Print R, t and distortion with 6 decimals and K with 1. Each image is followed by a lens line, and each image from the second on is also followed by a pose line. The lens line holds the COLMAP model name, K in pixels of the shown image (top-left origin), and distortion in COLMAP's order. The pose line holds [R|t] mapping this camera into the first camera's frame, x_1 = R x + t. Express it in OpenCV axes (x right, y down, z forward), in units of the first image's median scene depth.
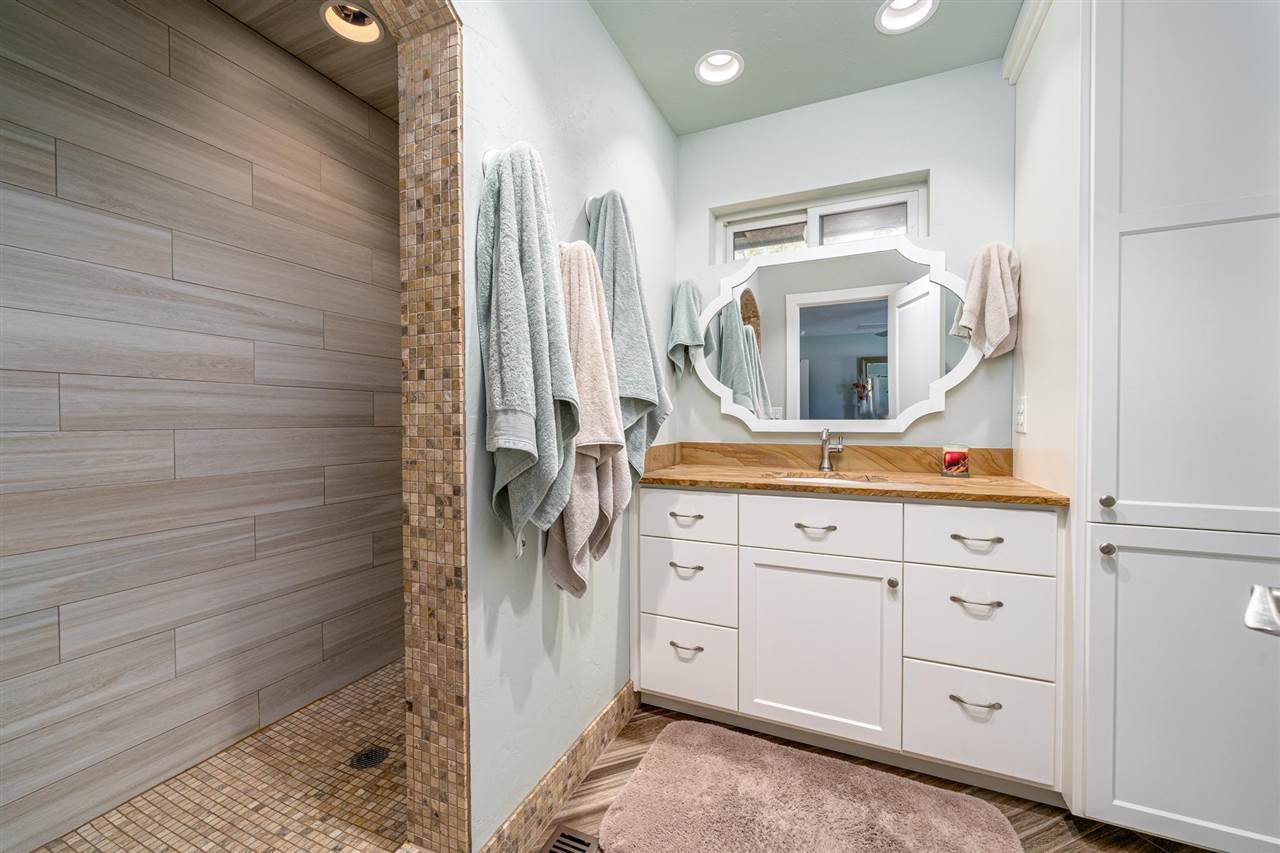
lens RADIAL K [[485.2, 0, 641.4], [0, 485.2, 425.4], [0, 0, 1]] dist [-0.003730, -0.000427]
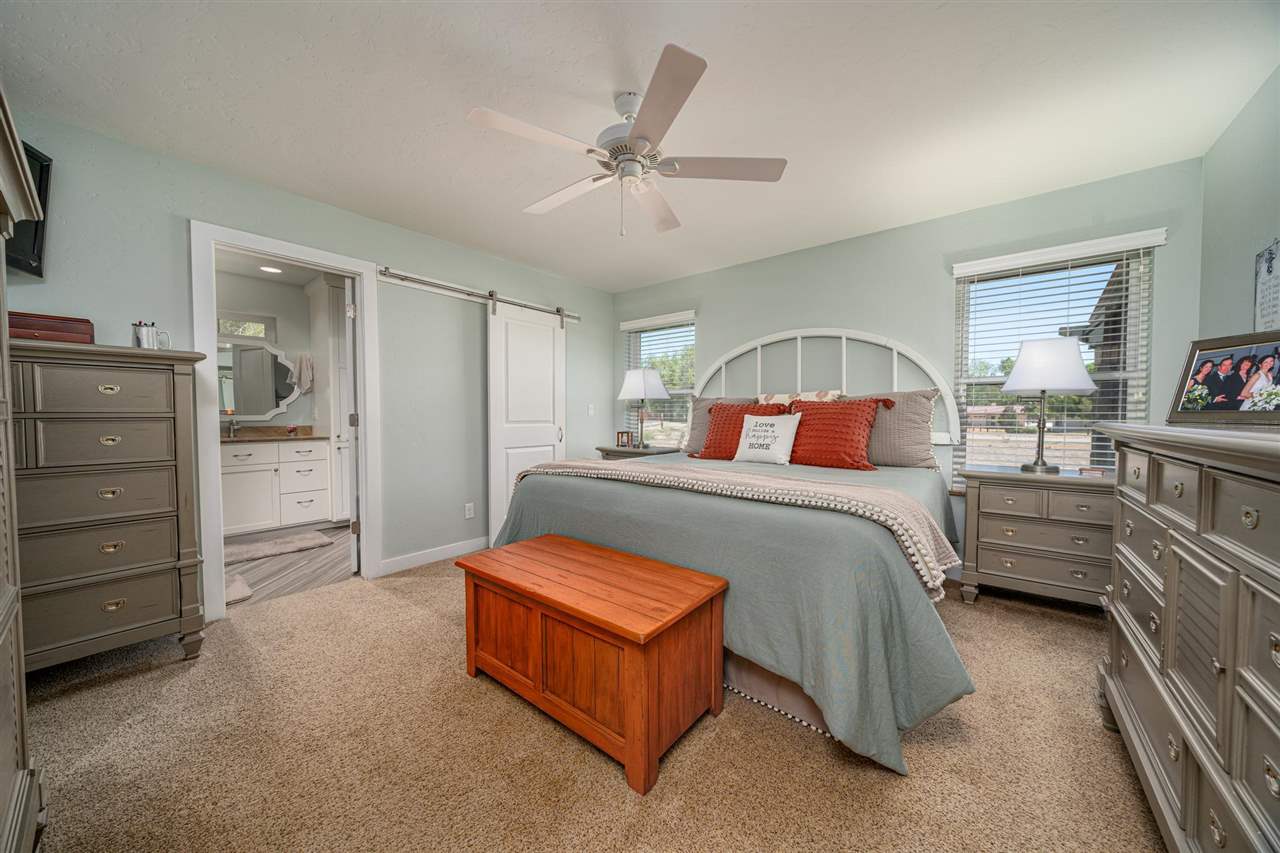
lens RADIAL K [[437.3, 0, 638.3], [0, 437.3, 426.9], [0, 0, 1]] dist [0.000447, -0.000246]
pose [[0.241592, -0.023478, 0.970094, -1.546445], [0.011337, 0.999707, 0.021371, 0.027669], [-0.970312, 0.005835, 0.241787, -1.815591]]
